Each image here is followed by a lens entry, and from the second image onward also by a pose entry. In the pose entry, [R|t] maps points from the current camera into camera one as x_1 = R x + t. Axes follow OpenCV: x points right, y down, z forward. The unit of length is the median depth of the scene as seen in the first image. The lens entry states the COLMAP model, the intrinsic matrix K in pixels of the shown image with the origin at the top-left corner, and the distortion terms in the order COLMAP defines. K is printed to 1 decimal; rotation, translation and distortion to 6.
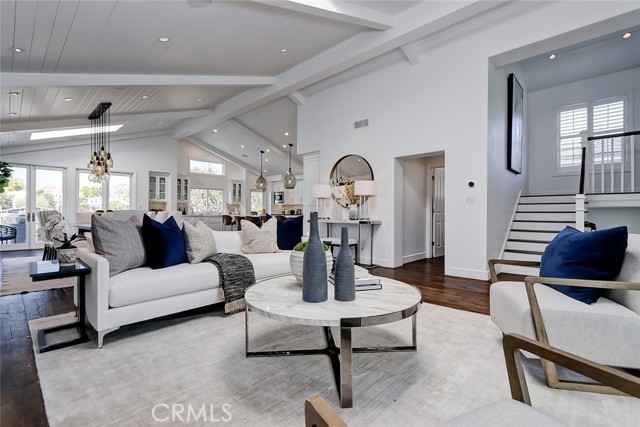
lens RADIAL K [[294.9, 0, 320.7], [0, 294.9, 214.9], [0, 0, 1]] dist [-0.002462, -0.003110]
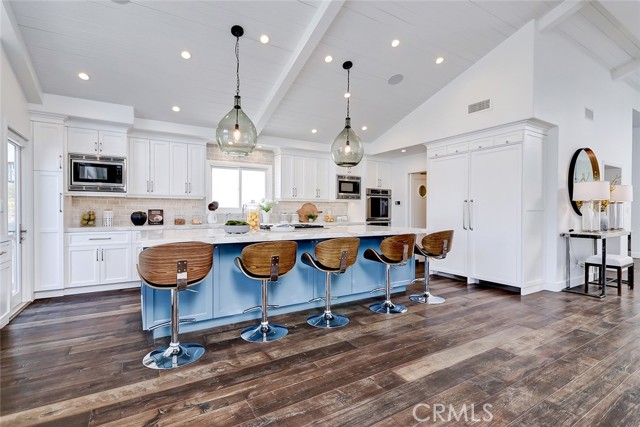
lens RADIAL K [[294.9, 0, 316.8], [0, 294.9, 218.6], [0, 0, 1]] dist [-0.002462, -0.003110]
pose [[0.274752, -0.026075, 0.961162, -0.495856], [-0.000082, 0.999632, 0.027142, -0.021806], [-0.961515, -0.007536, 0.274648, 0.848084]]
